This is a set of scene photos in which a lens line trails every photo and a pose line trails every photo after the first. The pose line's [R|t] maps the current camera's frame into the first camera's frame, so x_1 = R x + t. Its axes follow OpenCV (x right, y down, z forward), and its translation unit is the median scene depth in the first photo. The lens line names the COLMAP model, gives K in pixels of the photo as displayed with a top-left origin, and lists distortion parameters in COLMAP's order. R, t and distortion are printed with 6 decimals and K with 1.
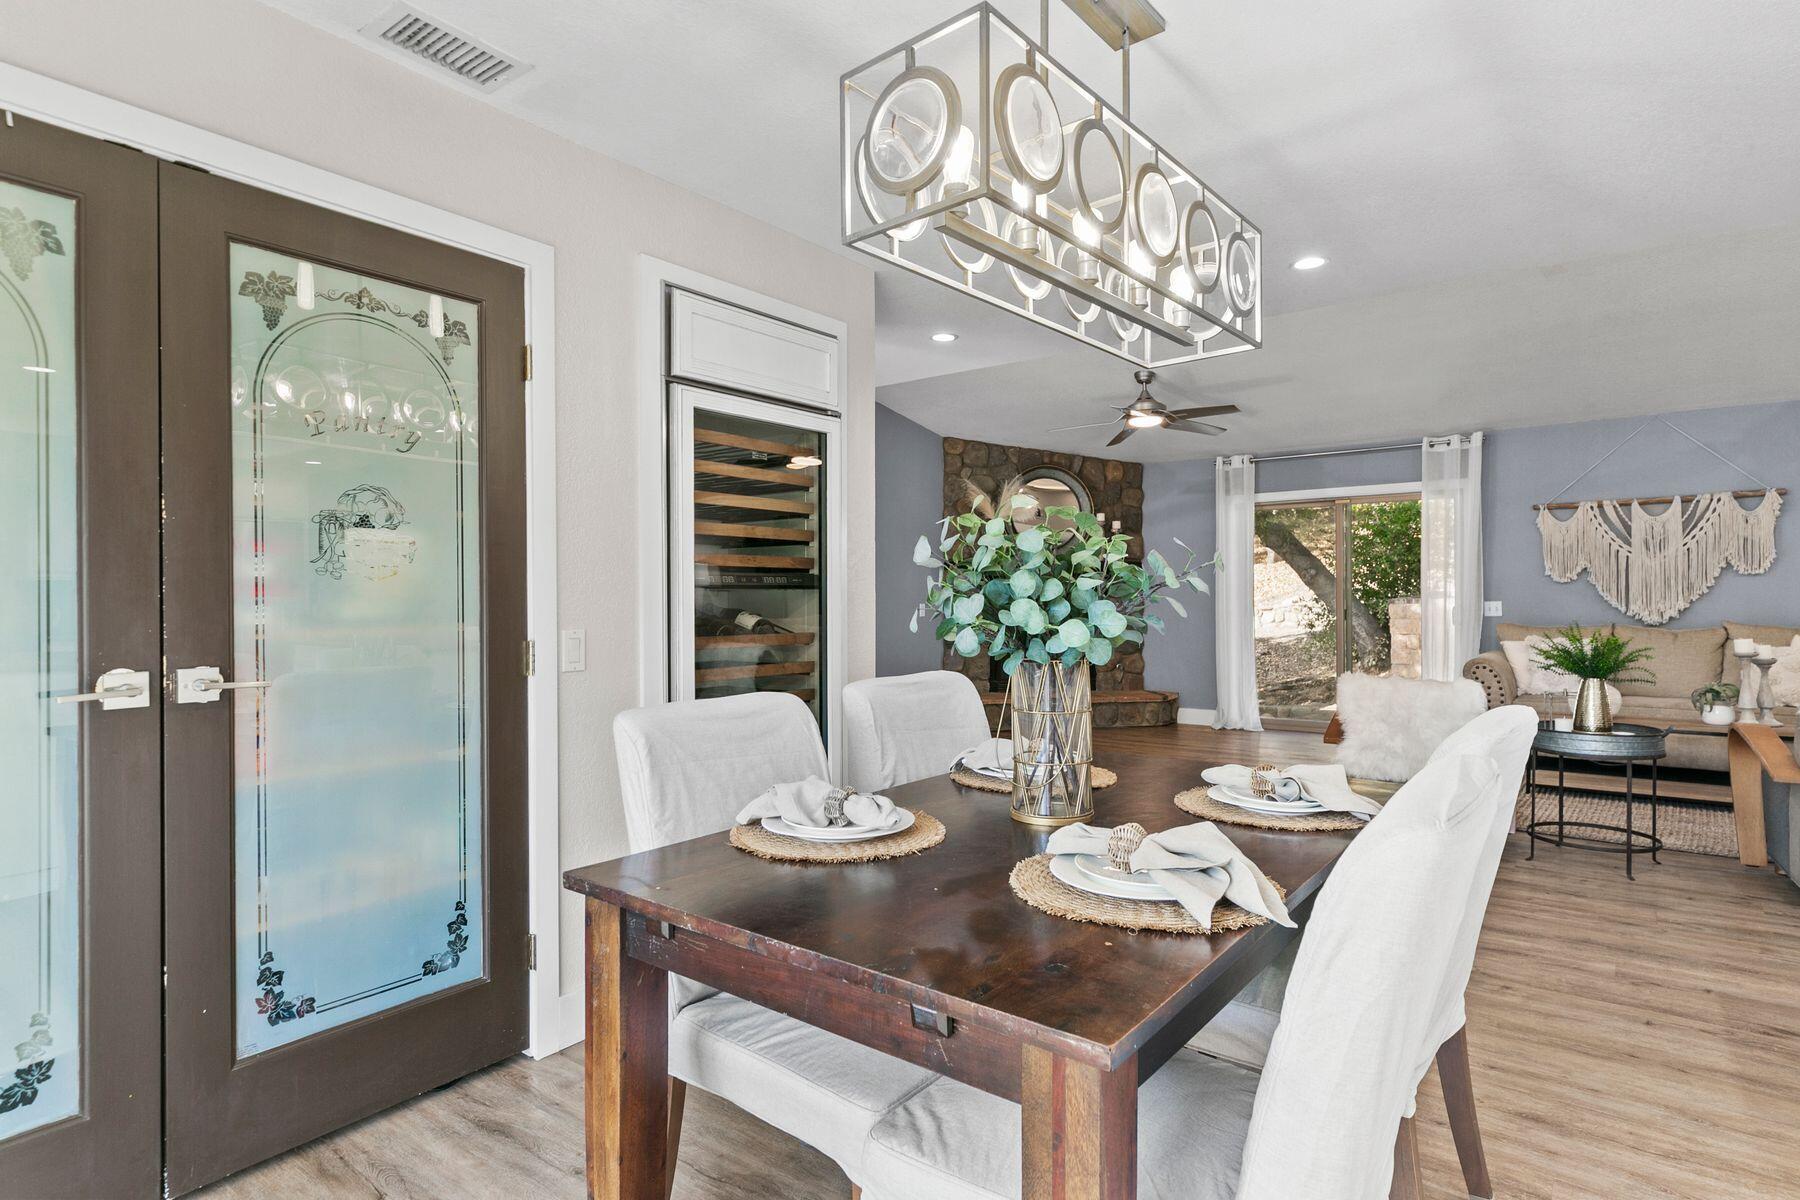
lens RADIAL K [[934.6, 0, 898.8], [0, 934.6, 608.4], [0, 0, 1]] dist [0.001068, -0.000035]
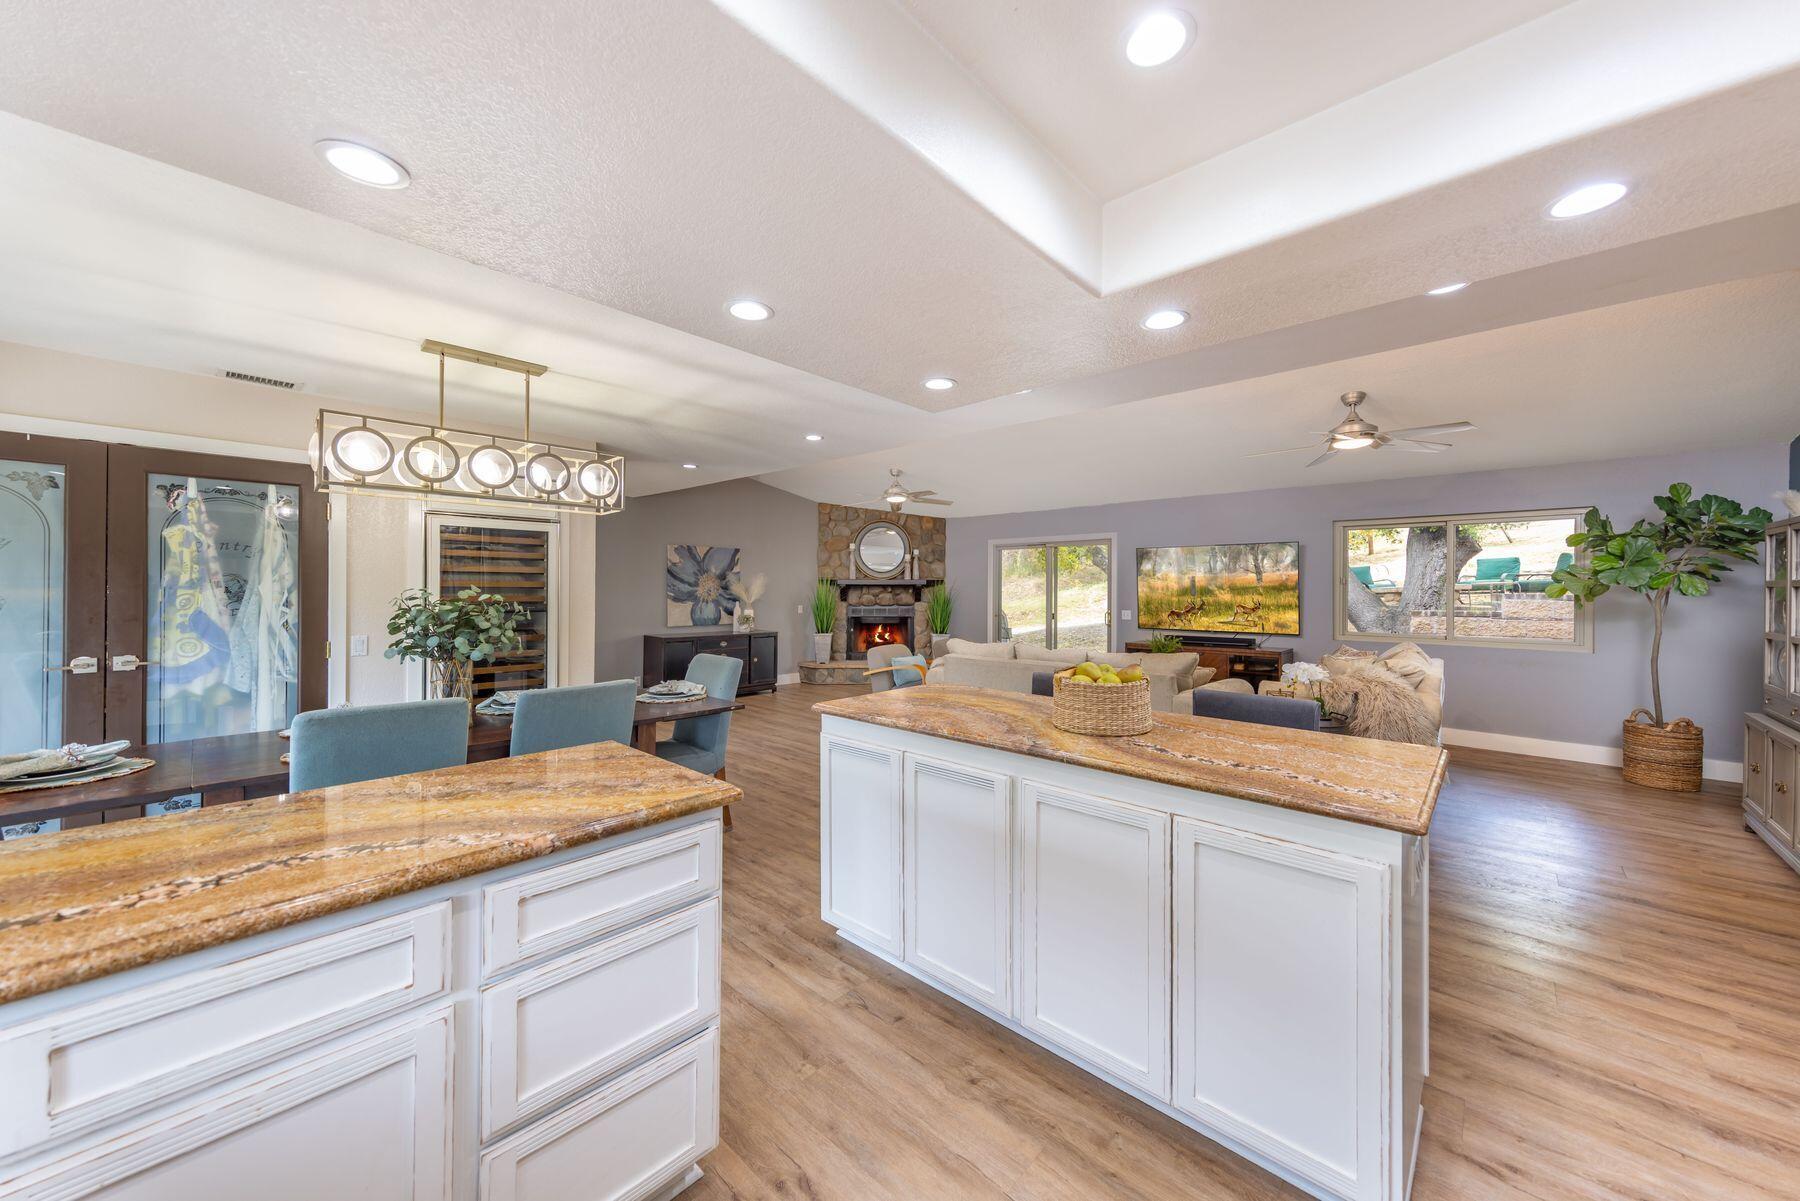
lens RADIAL K [[638.4, 0, 901.2], [0, 638.4, 591.8], [0, 0, 1]] dist [-0.000868, -0.000110]
pose [[0.996093, 0.008565, -0.087894, 0.448719], [-0.009142, 0.999939, -0.006163, -0.035355], [0.087836, 0.006942, 0.996111, -0.145278]]
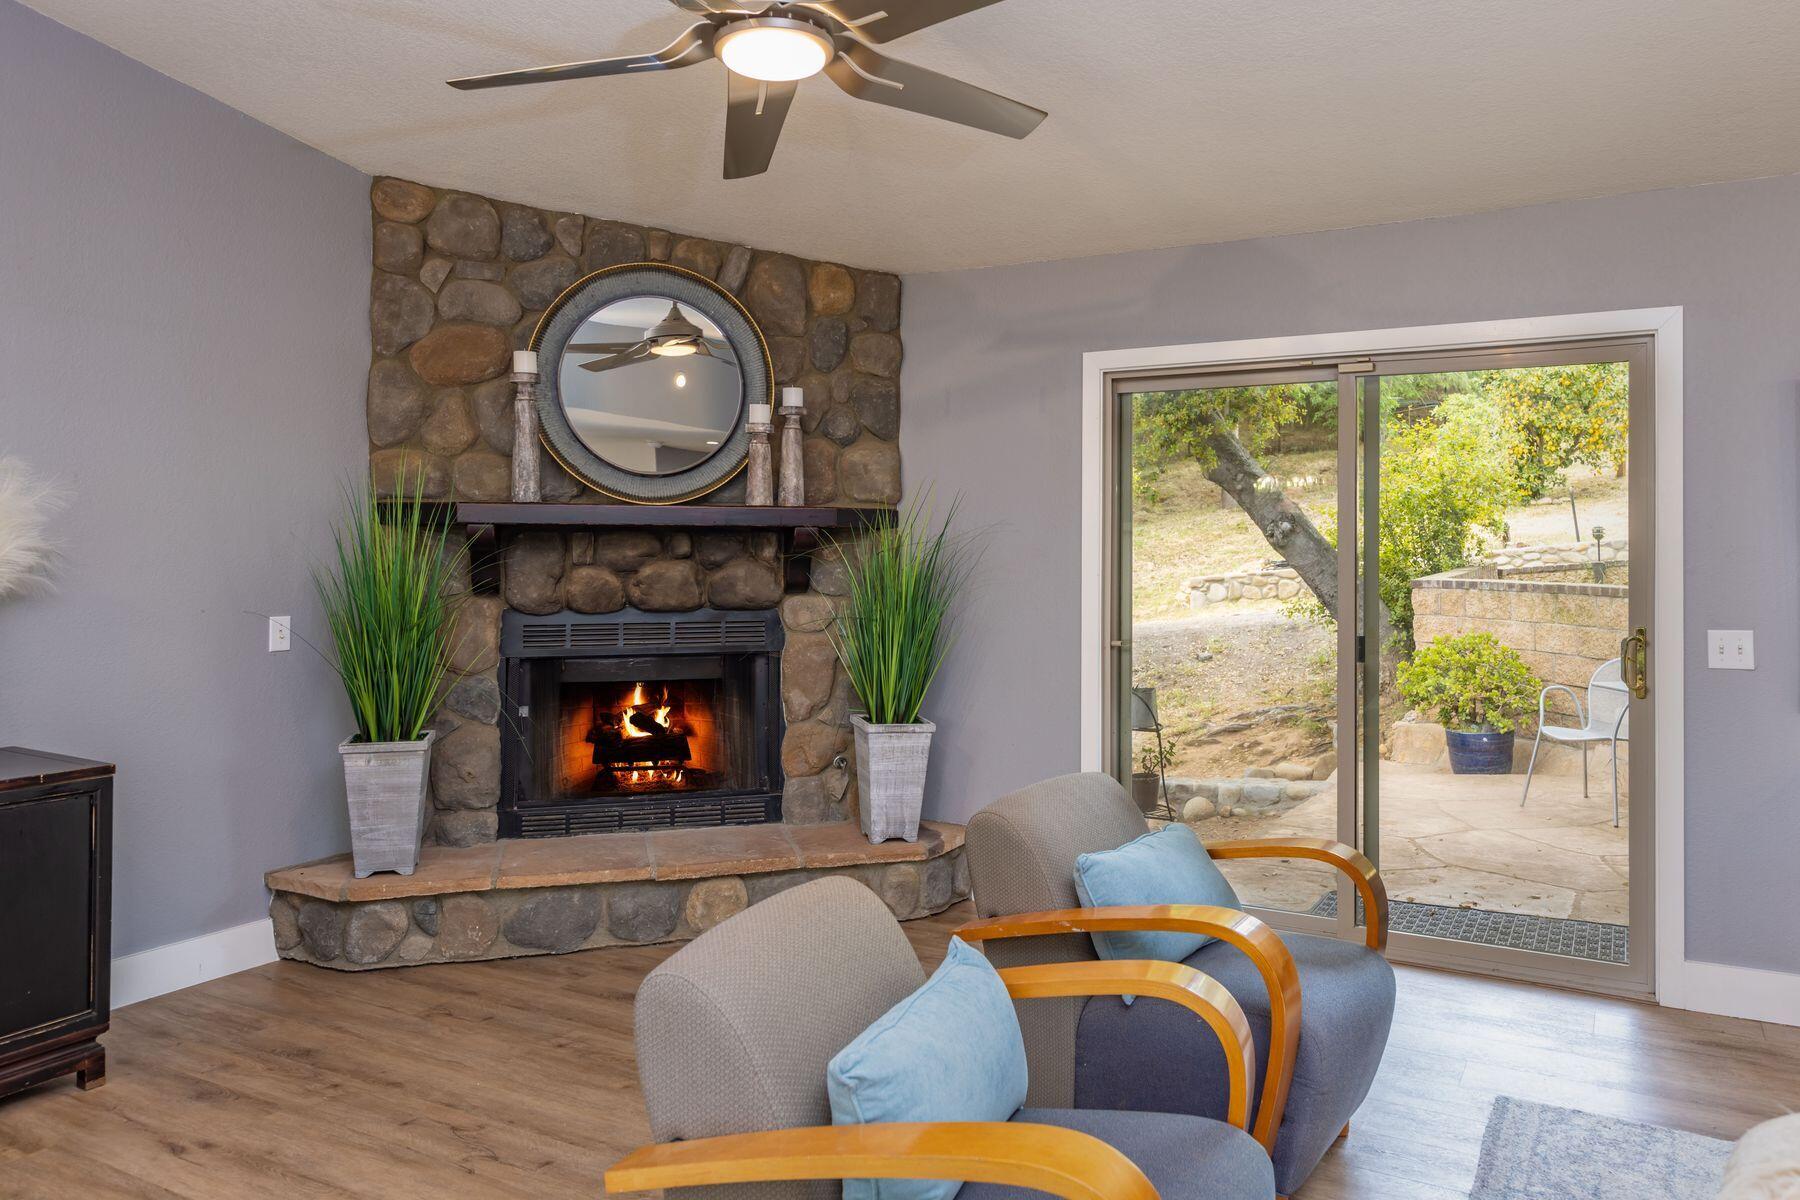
lens RADIAL K [[1224.9, 0, 965.0], [0, 1224.9, 552.3], [0, 0, 1]] dist [-0.001691, 0.001240]
pose [[0.985767, 0.006614, 0.167988, 0.314723], [-0.005683, 0.999966, -0.006019, -0.043269], [-0.168022, 0.004979, 0.985771, 0.721571]]
